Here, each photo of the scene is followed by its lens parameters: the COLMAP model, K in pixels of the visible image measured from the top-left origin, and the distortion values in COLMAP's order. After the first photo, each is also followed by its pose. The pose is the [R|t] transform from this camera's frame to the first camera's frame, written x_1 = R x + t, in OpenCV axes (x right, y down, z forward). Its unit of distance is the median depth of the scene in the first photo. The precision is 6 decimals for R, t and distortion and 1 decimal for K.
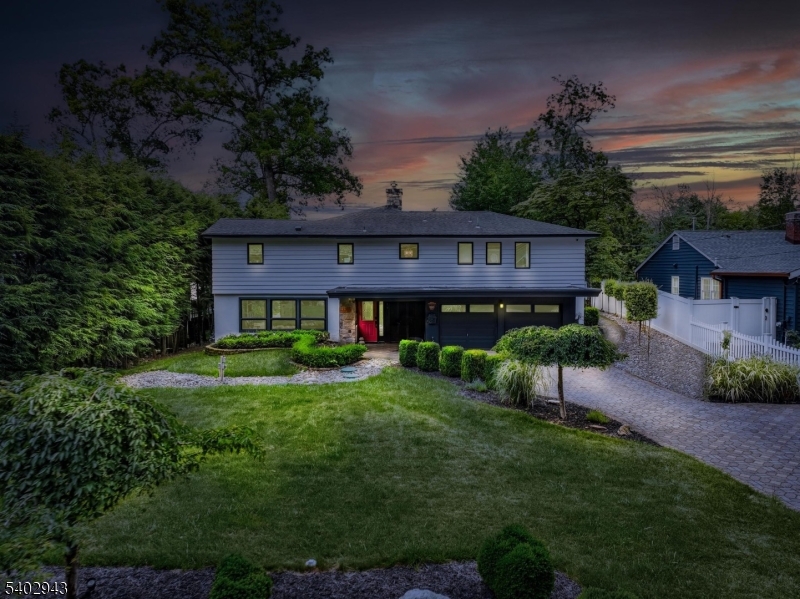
lens RADIAL K [[568.0, 0, 400.0], [0, 568.0, 299.5], [0, 0, 1]] dist [-0.001383, -0.000265]
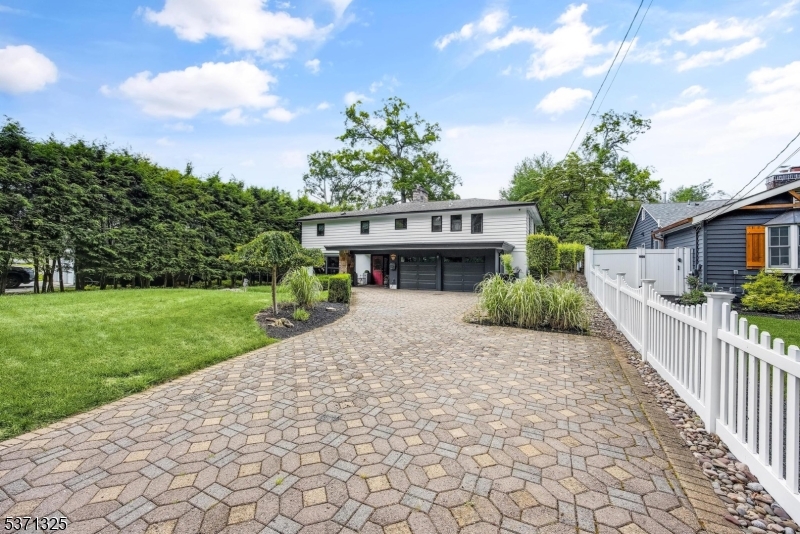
lens RADIAL K [[317.5, 0, 400.0], [0, 317.5, 267.0], [0, 0, 1]] dist [0.000318, 0.000081]
pose [[0.906559, 0.010796, -0.421941, 0.180207], [-0.028447, 0.998963, -0.035560, 0.028114], [0.421119, 0.044241, 0.905926, 0.110481]]
